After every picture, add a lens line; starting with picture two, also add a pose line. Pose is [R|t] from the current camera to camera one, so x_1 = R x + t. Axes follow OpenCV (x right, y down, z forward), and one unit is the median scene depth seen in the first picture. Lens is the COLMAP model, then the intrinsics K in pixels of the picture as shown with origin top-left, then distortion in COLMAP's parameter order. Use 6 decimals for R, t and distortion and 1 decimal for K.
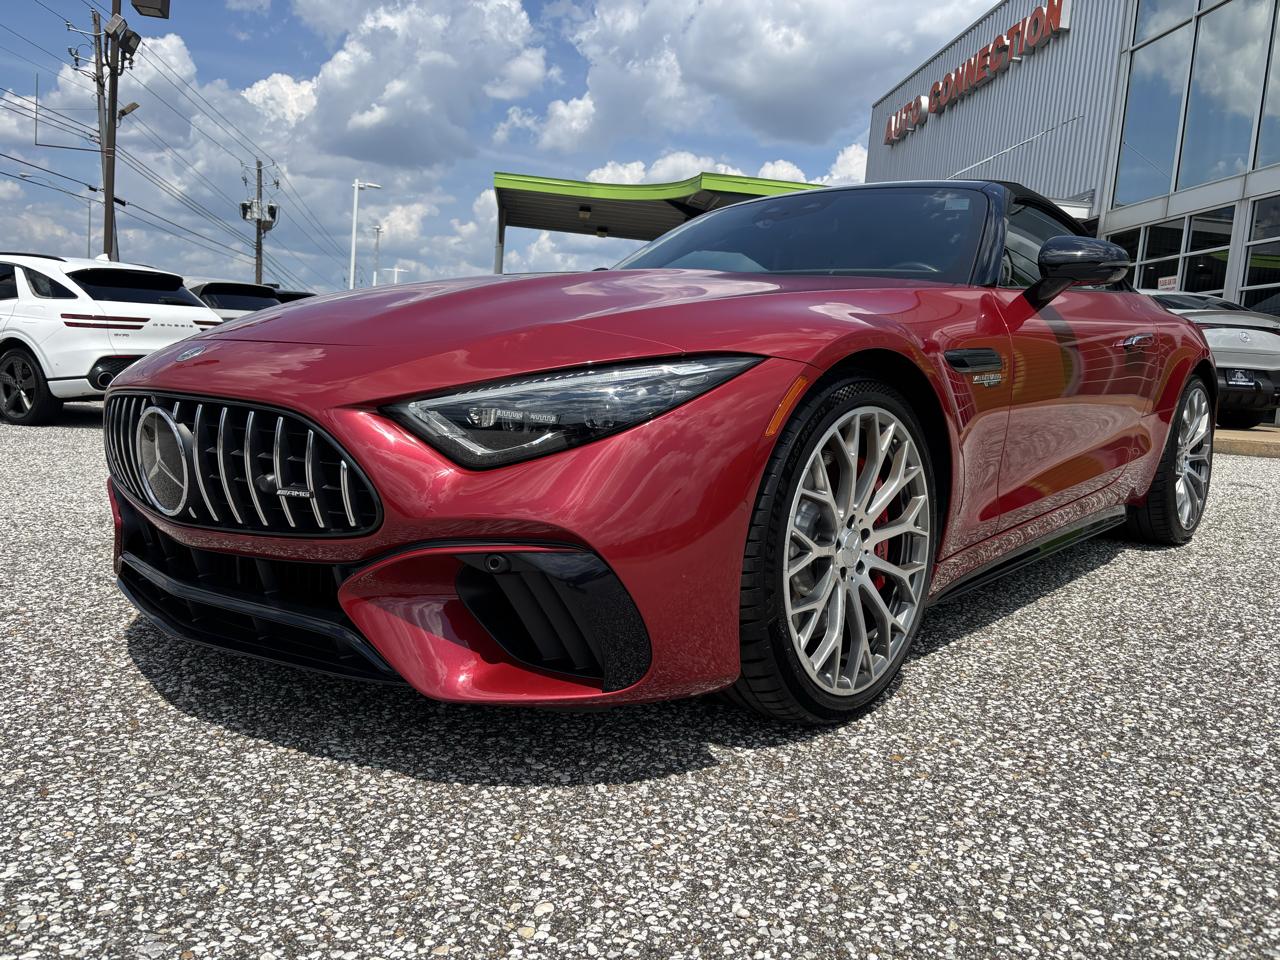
lens RADIAL K [[974.1, 0, 647.9], [0, 974.1, 486.9], [0, 0, 1]] dist [0.045288, -0.052523]
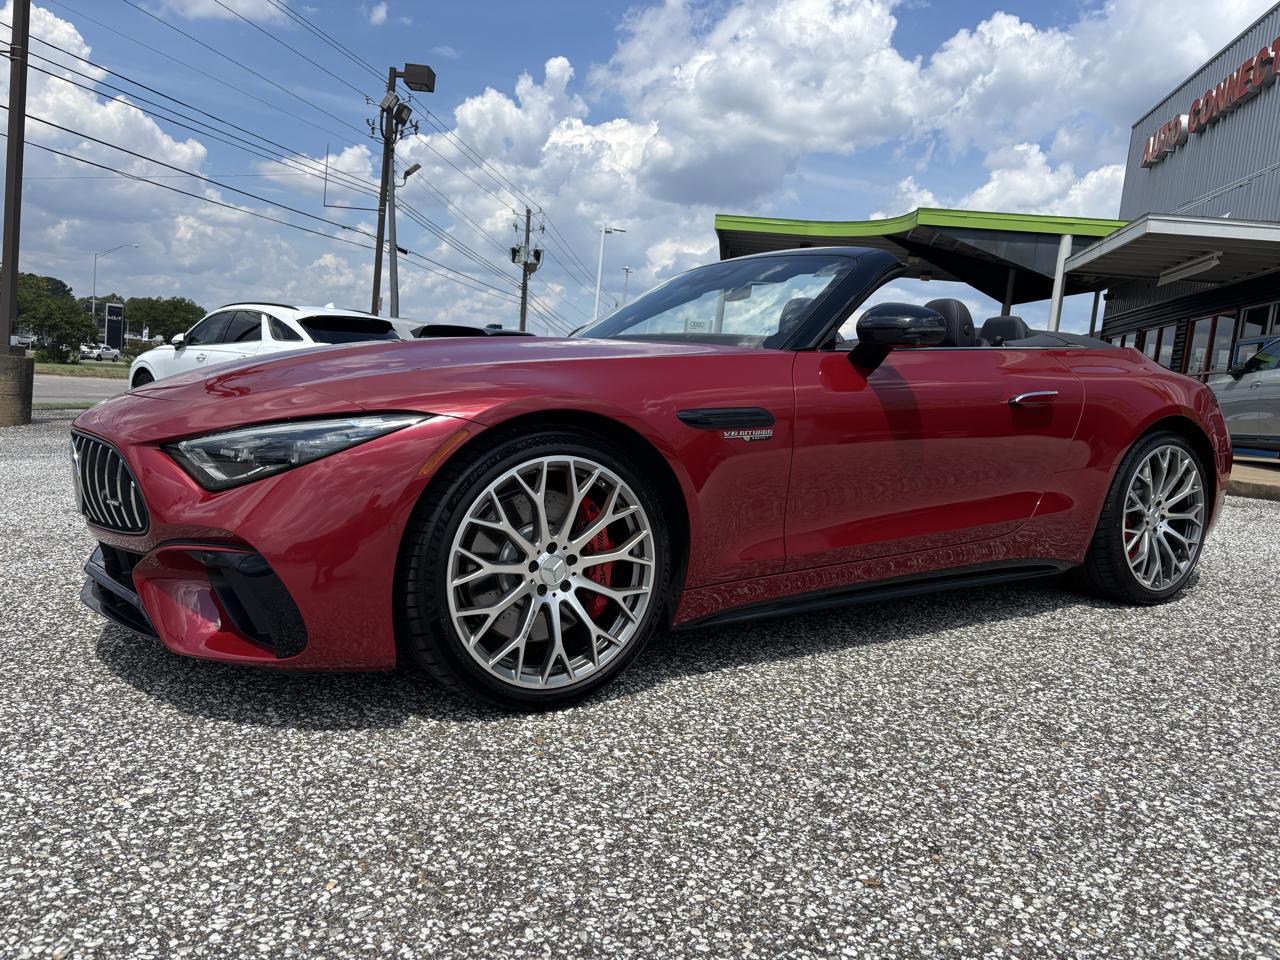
lens RADIAL K [[974.1, 0, 634.2], [0, 974.1, 495.5], [0, 0, 1]] dist [0.045288, -0.052523]
pose [[0.961217, 0.044401, -0.272197, 0.645100], [-0.050928, 0.998558, -0.016957, -0.015044], [0.271052, 0.030162, 0.962092, -0.153178]]
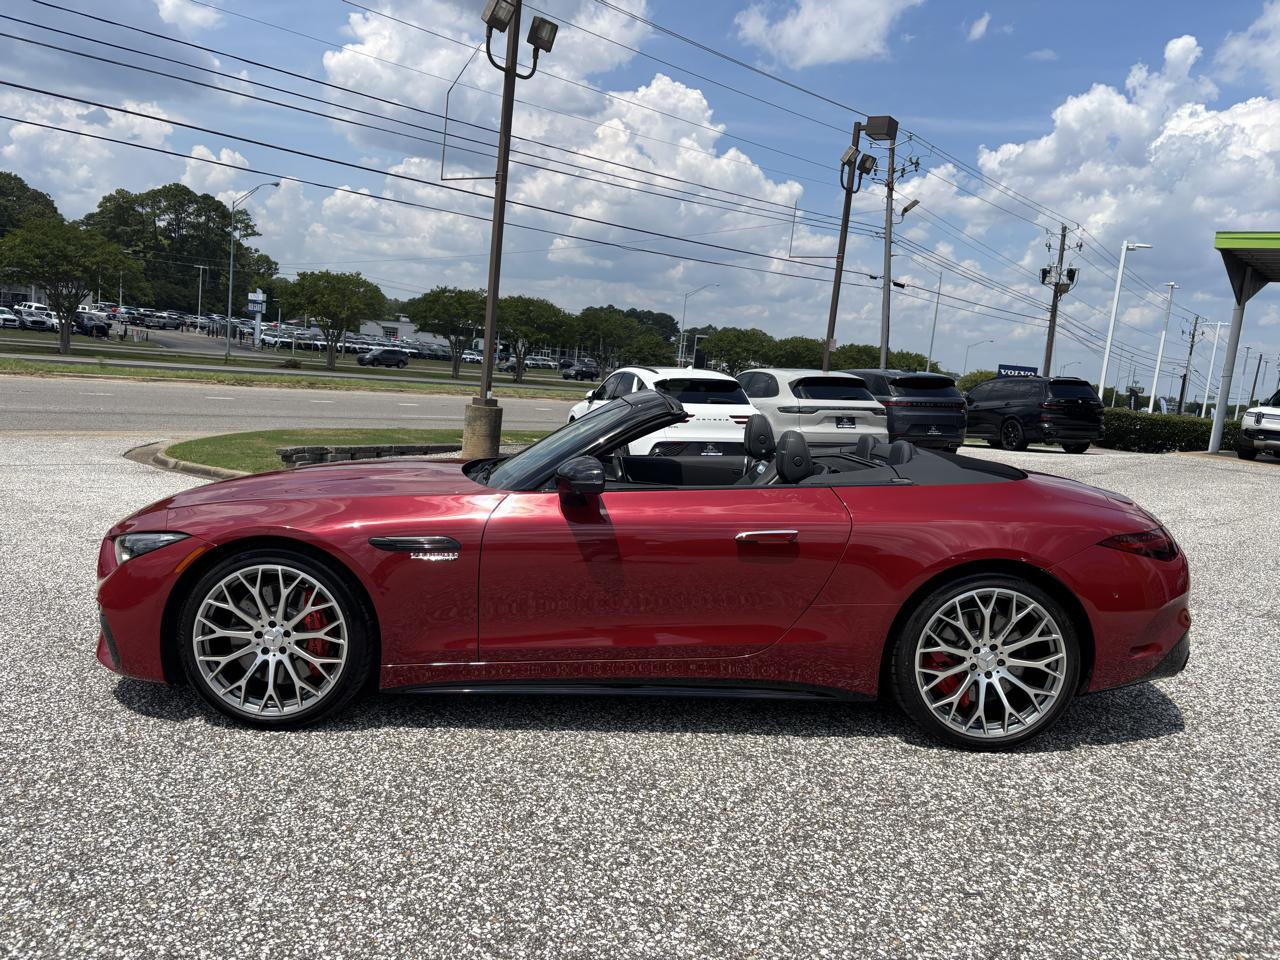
lens RADIAL K [[974.1, 0, 631.6], [0, 974.1, 492.4], [0, 0, 1]] dist [0.045288, -0.052523]
pose [[0.661838, 0.089555, -0.744279, 2.064522], [-0.121805, 0.992492, 0.011108, -0.323803], [0.739686, 0.083305, 0.667777, 0.235686]]
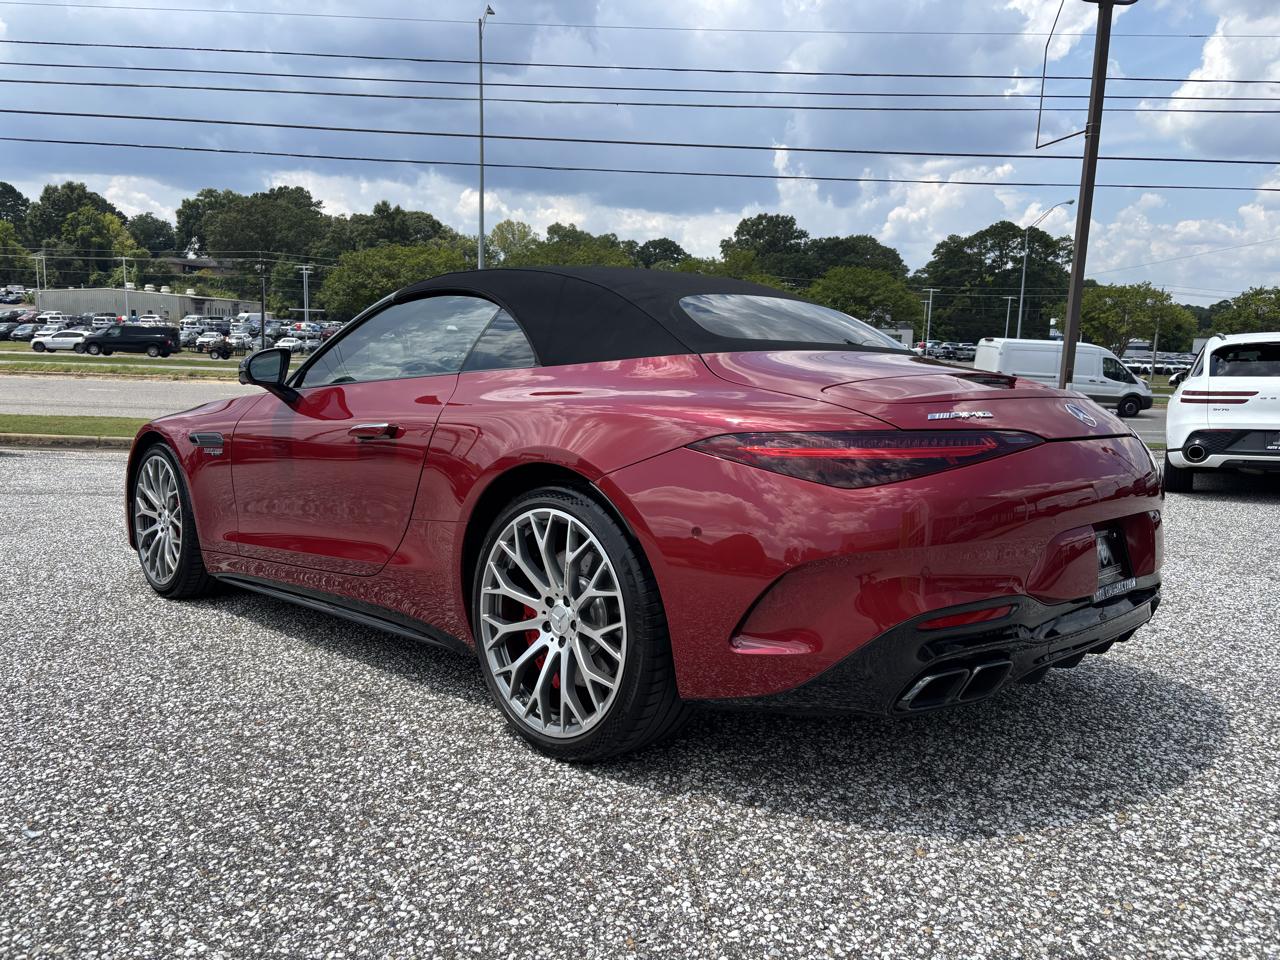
lens RADIAL K [[974.1, 0, 632.3], [0, 974.1, 486.4], [0, 0, 1]] dist [0.045288, -0.052523]
pose [[-0.080142, 0.073517, -0.994069, 2.376096], [-0.139630, 0.986615, 0.084223, -0.353329], [0.986955, 0.145551, -0.068804, 2.222723]]
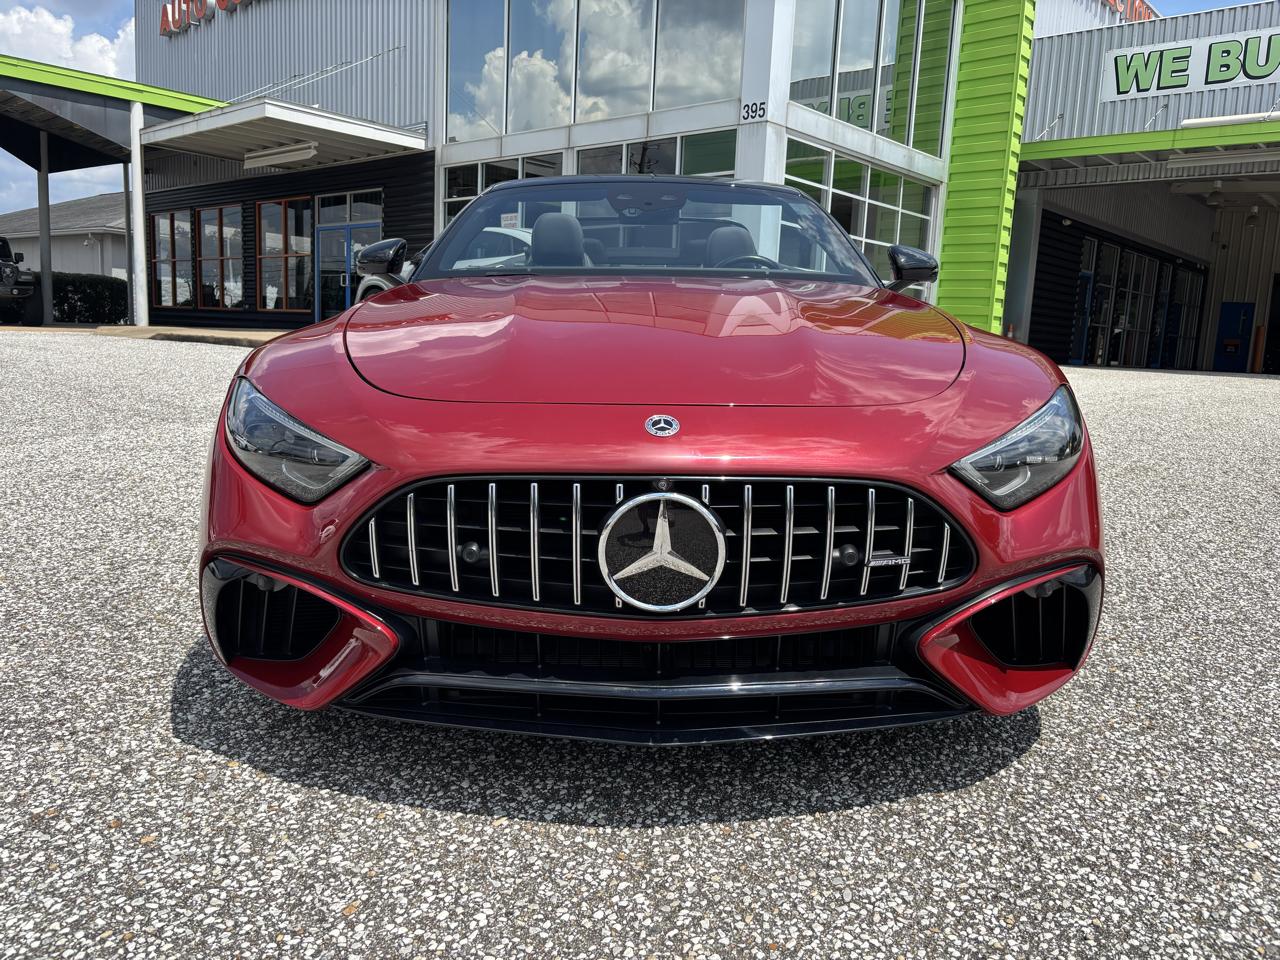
lens RADIAL K [[974.1, 0, 645.5], [0, 974.1, 494.1], [0, 0, 1]] dist [0.045288, -0.052523]
pose [[0.744126, -0.150041, 0.650972, -0.998754], [0.087809, 0.987965, 0.127340, -0.177594], [-0.662244, -0.037596, 0.748345, 0.351804]]
